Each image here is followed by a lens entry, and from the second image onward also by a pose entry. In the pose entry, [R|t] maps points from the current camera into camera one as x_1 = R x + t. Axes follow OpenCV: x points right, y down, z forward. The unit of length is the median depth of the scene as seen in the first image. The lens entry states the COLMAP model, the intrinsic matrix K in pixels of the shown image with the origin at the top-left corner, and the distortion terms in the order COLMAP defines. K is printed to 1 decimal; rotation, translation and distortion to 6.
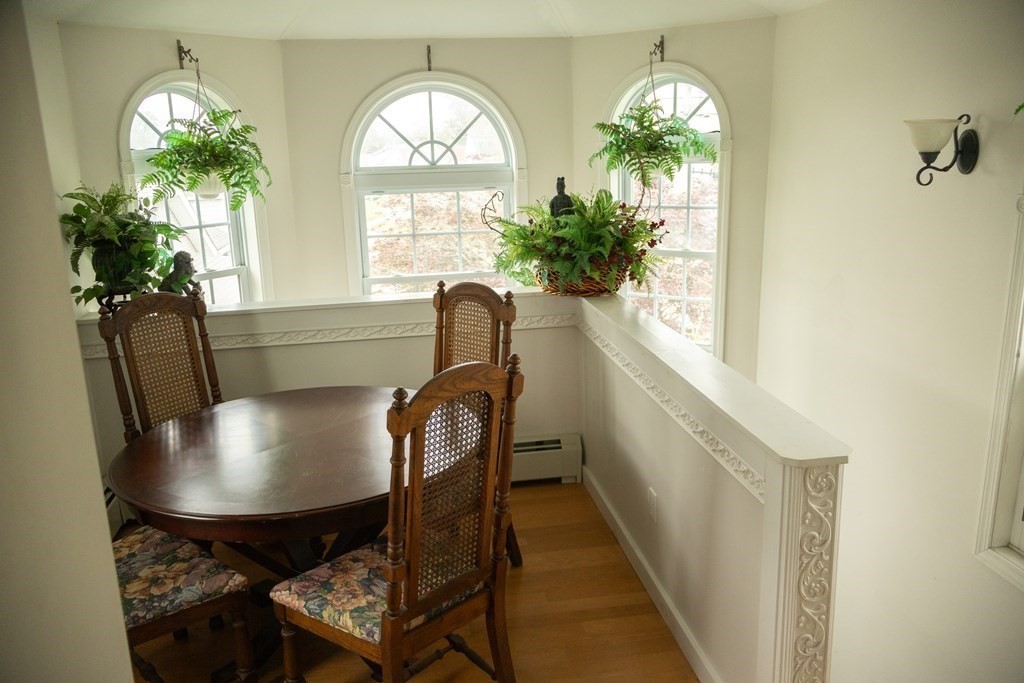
lens RADIAL K [[815.7, 0, 508.6], [0, 815.7, 332.5], [0, 0, 1]] dist [0.003848, -0.017537]
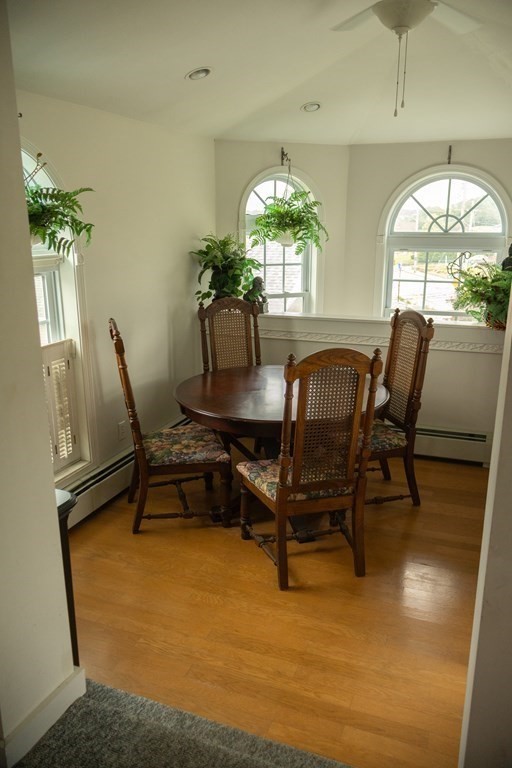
lens RADIAL K [[611.8, 0, 261.9], [0, 611.8, 384.8], [0, 0, 1]] dist [0.003848, -0.017537]
pose [[0.865796, 0.158971, -0.474474, 0.222977], [-0.139218, 0.987283, 0.076749, 0.021006], [0.480641, -0.000393, 0.876917, -0.091115]]
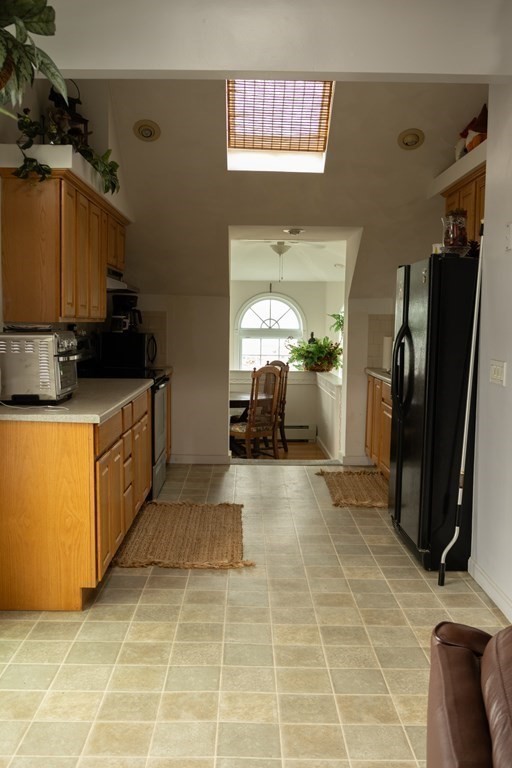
lens RADIAL K [[736.4, 0, 258.5], [0, 736.4, 376.5], [0, 0, 1]] dist [-0.027523, 0.000000]
pose [[0.991314, 0.045874, -0.123254, 0.204571], [-0.065399, 0.985051, -0.159368, 0.394179], [0.114101, 0.166044, 0.979495, -1.552104]]
